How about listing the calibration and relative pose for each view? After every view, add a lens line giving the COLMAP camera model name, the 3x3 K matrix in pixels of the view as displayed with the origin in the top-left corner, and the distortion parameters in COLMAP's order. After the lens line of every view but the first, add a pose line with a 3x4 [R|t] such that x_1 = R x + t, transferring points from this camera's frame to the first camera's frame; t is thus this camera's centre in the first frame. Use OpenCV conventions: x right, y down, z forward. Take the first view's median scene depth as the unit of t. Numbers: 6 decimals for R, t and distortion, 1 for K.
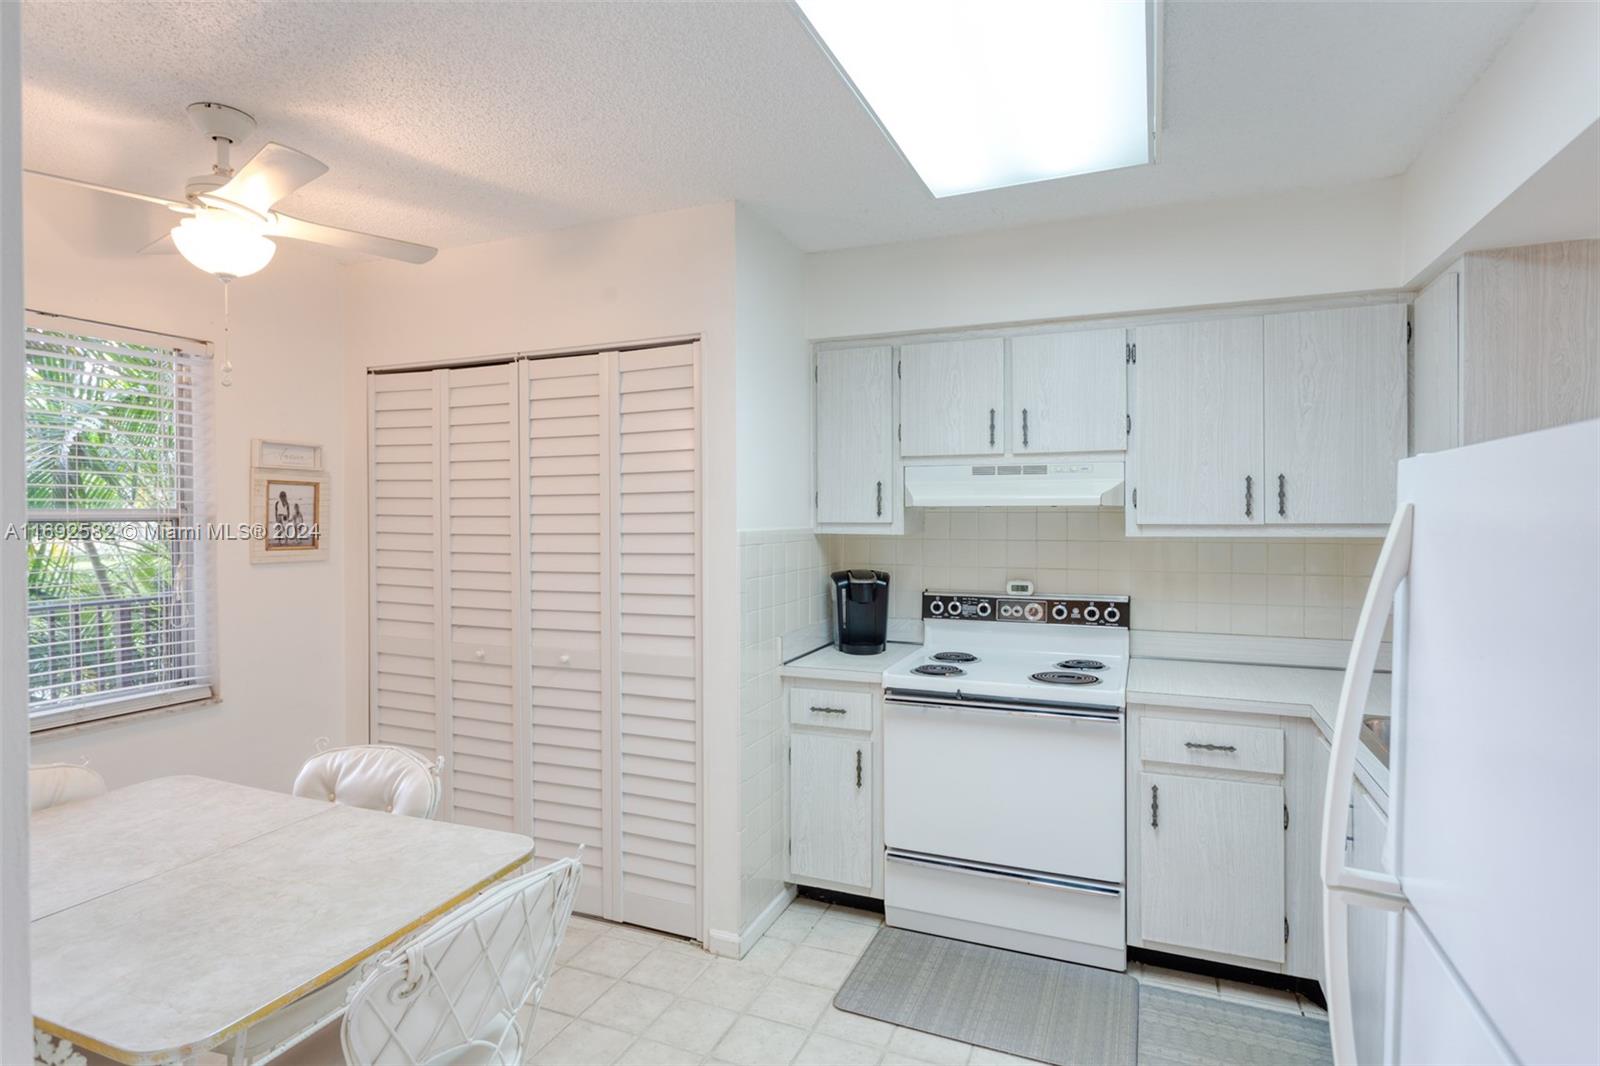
lens RADIAL K [[856.7, 0, 804.9], [0, 856.7, 519.9], [0, 0, 1]] dist [-0.007394, 0.007166]
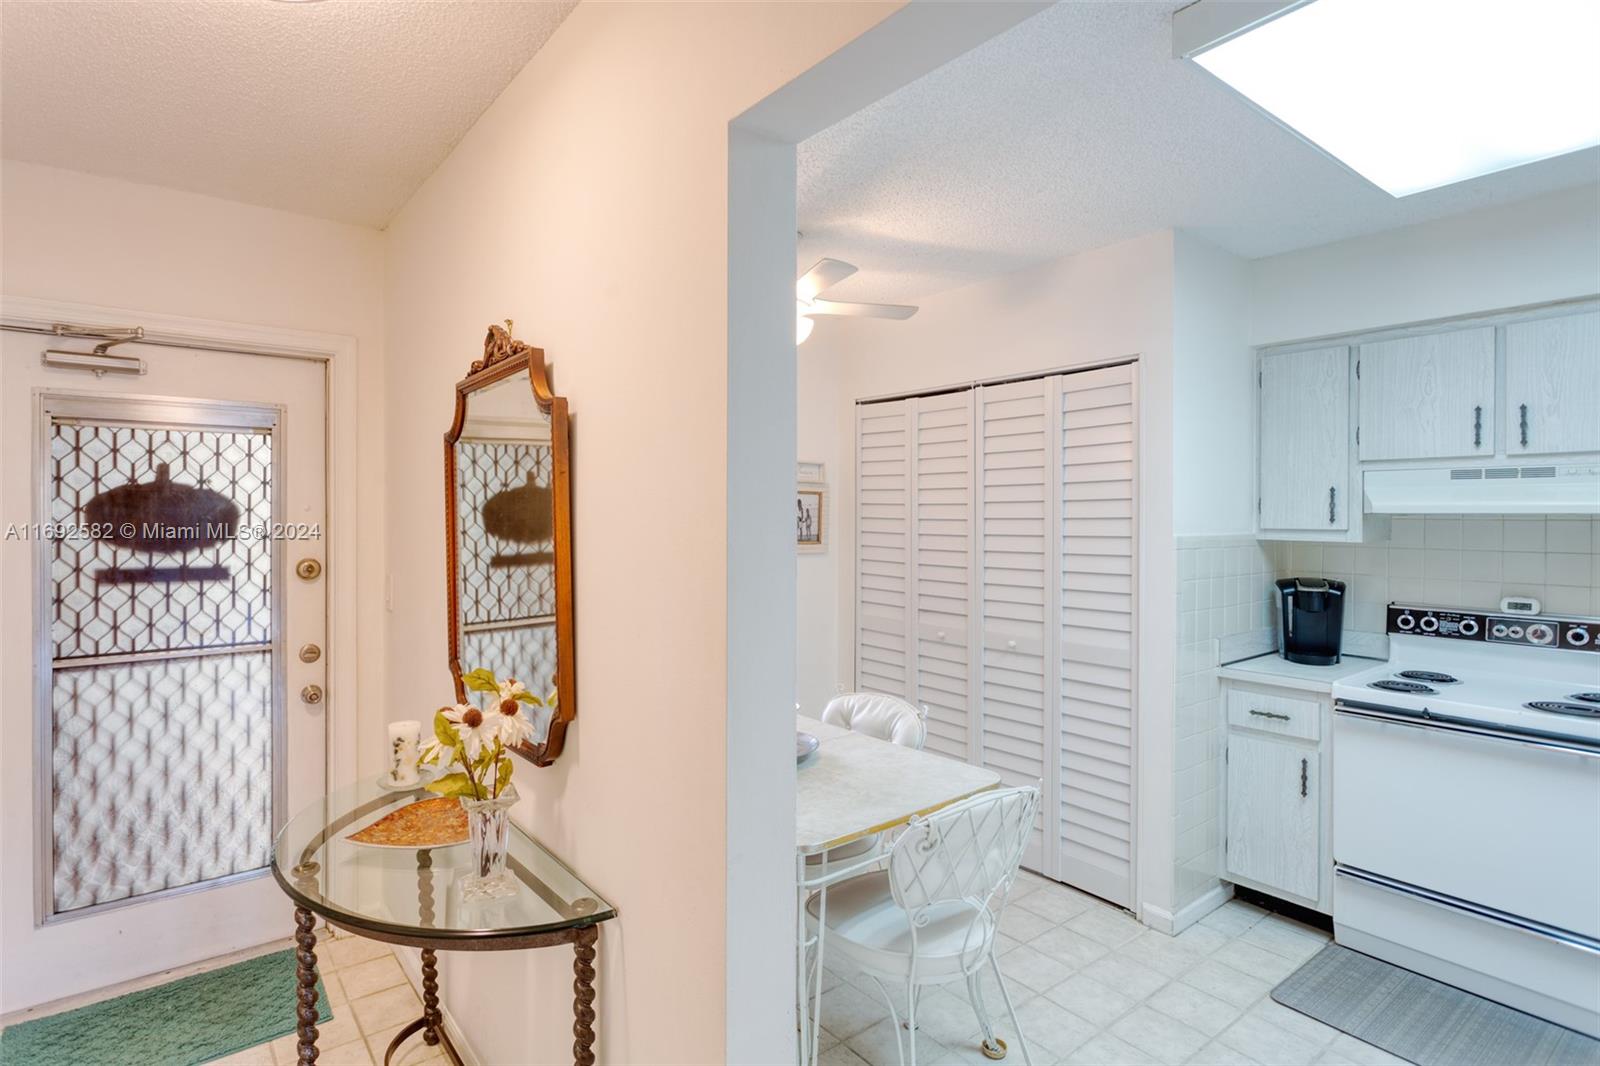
lens RADIAL K [[856.7, 0, 816.3], [0, 856.7, 515.0], [0, 0, 1]] dist [-0.007394, 0.007166]
pose [[0.889606, 0.006869, -0.456676, 0.011562], [-0.010367, 0.999933, -0.005153, -0.002621], [0.456610, 0.009319, 0.889618, -0.152895]]
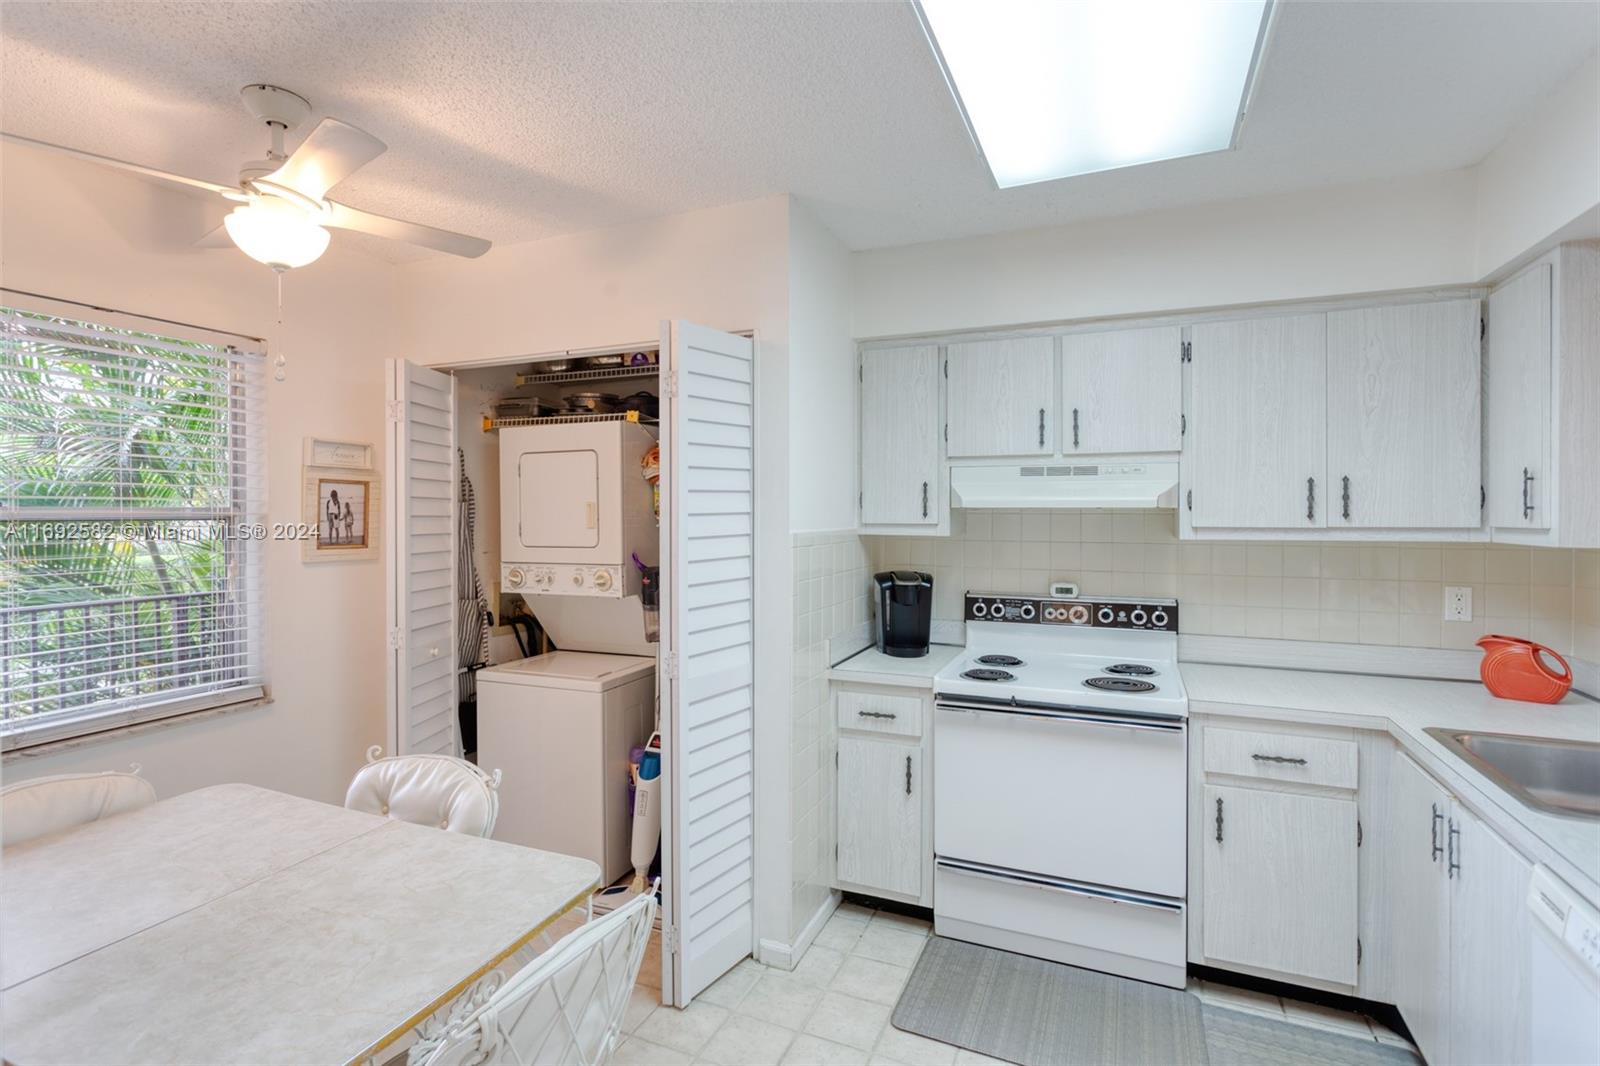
lens RADIAL K [[813.3, 0, 788.6], [0, 813.3, 519.1], [0, 0, 1]] dist [-0.013321, 0.008656]
pose [[0.999437, 0.004959, -0.033186, -0.048556], [-0.004938, 0.999988, 0.000721, -0.002645], [0.033189, -0.000557, 0.999449, 0.071768]]
